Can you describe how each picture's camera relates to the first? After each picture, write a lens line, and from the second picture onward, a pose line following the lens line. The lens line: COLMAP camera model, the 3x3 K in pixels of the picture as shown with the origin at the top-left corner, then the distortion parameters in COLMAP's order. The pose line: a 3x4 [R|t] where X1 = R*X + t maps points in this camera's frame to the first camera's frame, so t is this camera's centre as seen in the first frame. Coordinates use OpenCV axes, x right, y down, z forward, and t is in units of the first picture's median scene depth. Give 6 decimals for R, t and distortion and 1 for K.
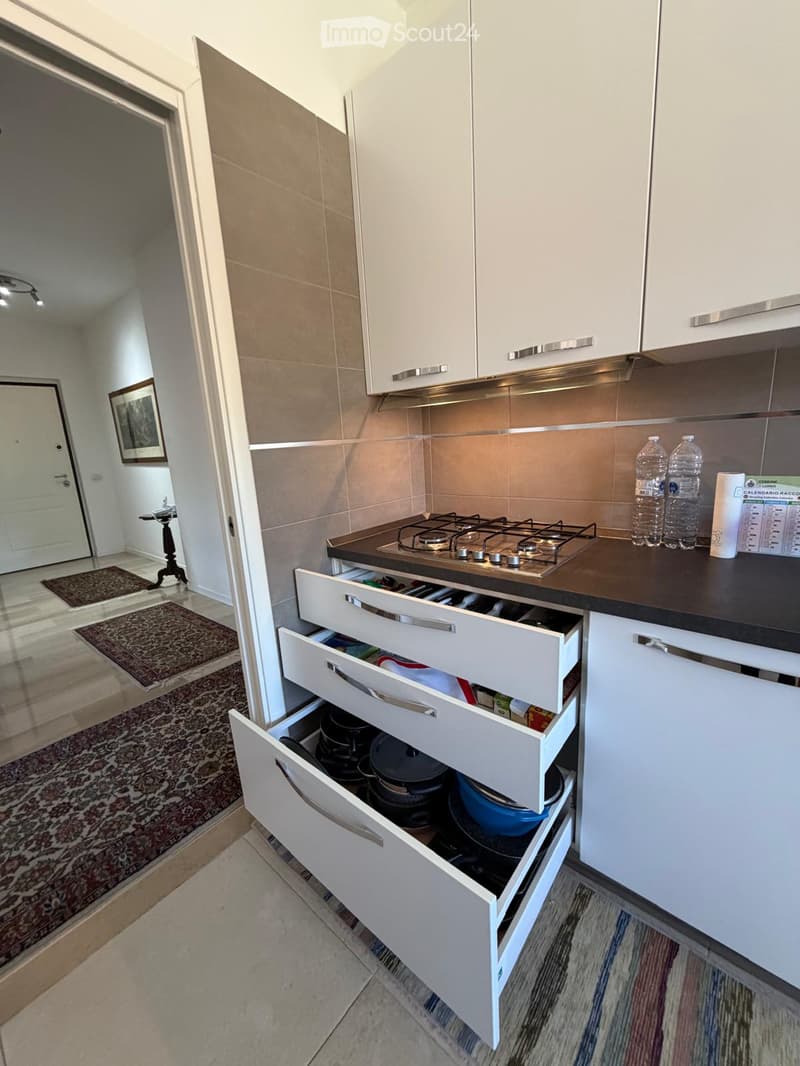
lens RADIAL K [[423.3, 0, 400.2], [0, 423.3, 534.1], [0, 0, 1]] dist [-0.000424, -0.000961]
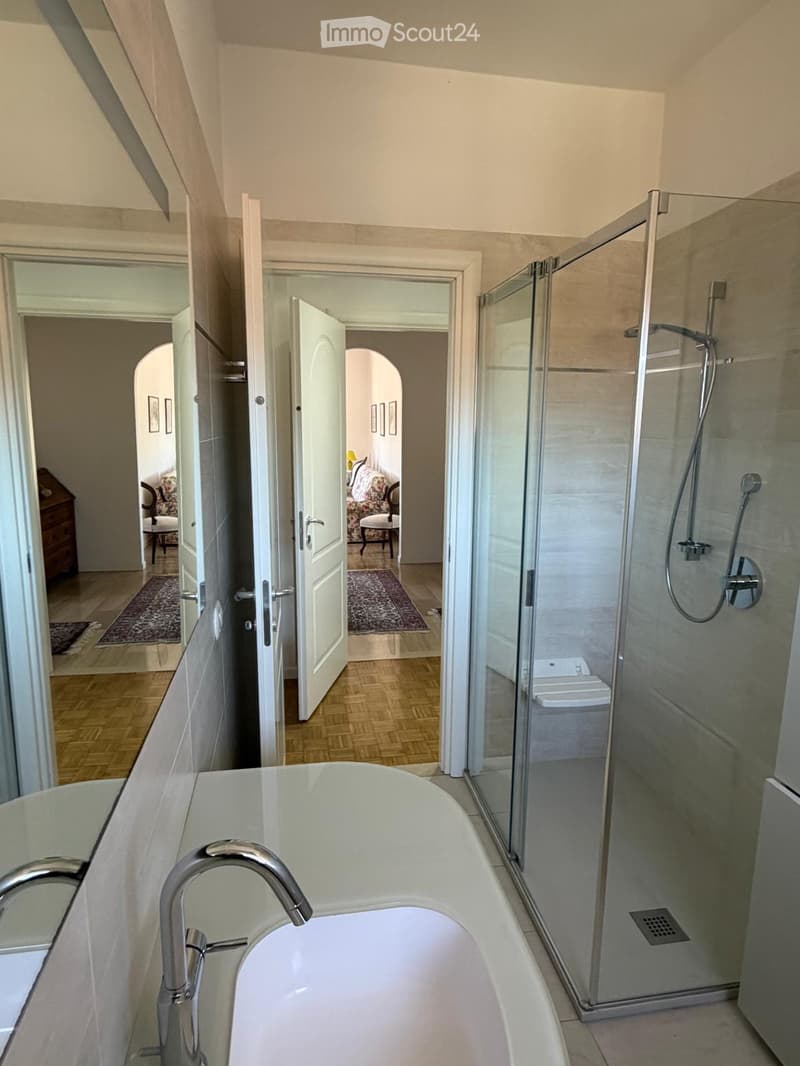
lens RADIAL K [[659.1, 0, 398.9], [0, 659.1, 535.5], [0, 0, 1]] dist [-0.003990, 0.000670]
pose [[-0.641629, 0.181330, -0.745273, 0.705984], [-0.139920, 0.927678, 0.346172, -0.402050], [0.754145, 0.326393, -0.569854, 1.267036]]
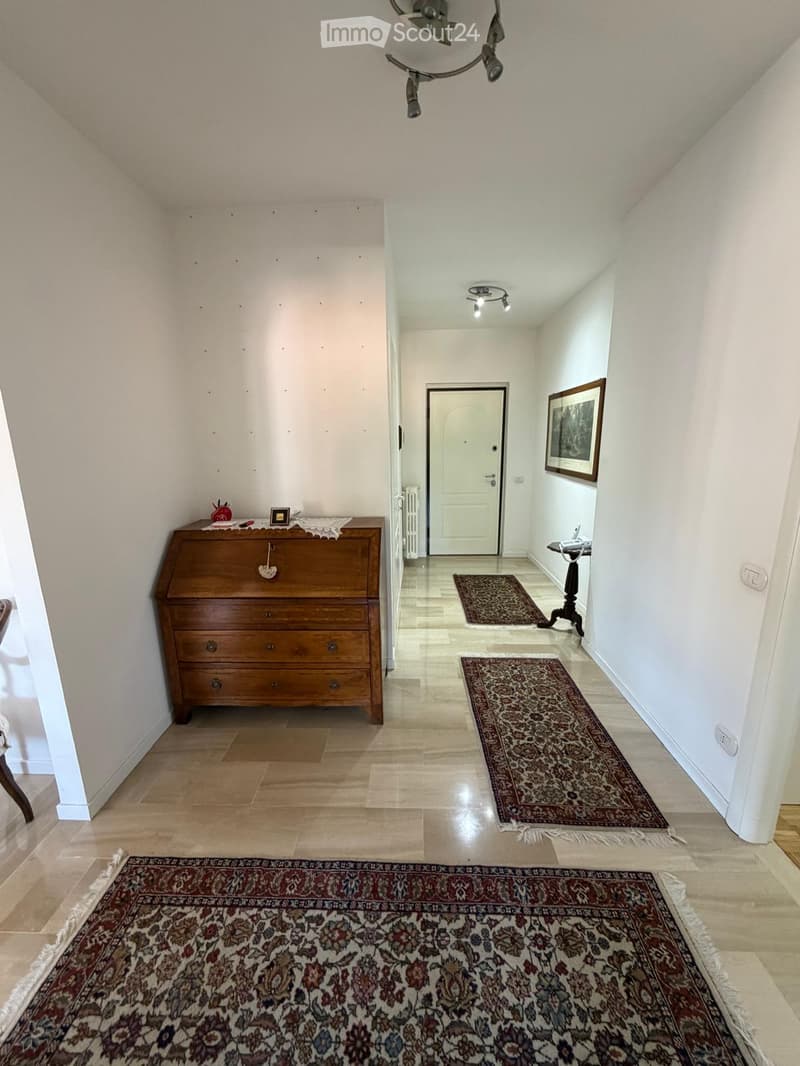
lens RADIAL K [[423.3, 0, 399.6], [0, 423.3, 533.1], [0, 0, 1]] dist [-0.000424, -0.000961]
pose [[0.621790, 0.214671, -0.753189, -0.157578], [-0.186865, 0.974591, 0.123508, -0.112399], [0.760564, 0.063949, 0.646105, 0.207691]]
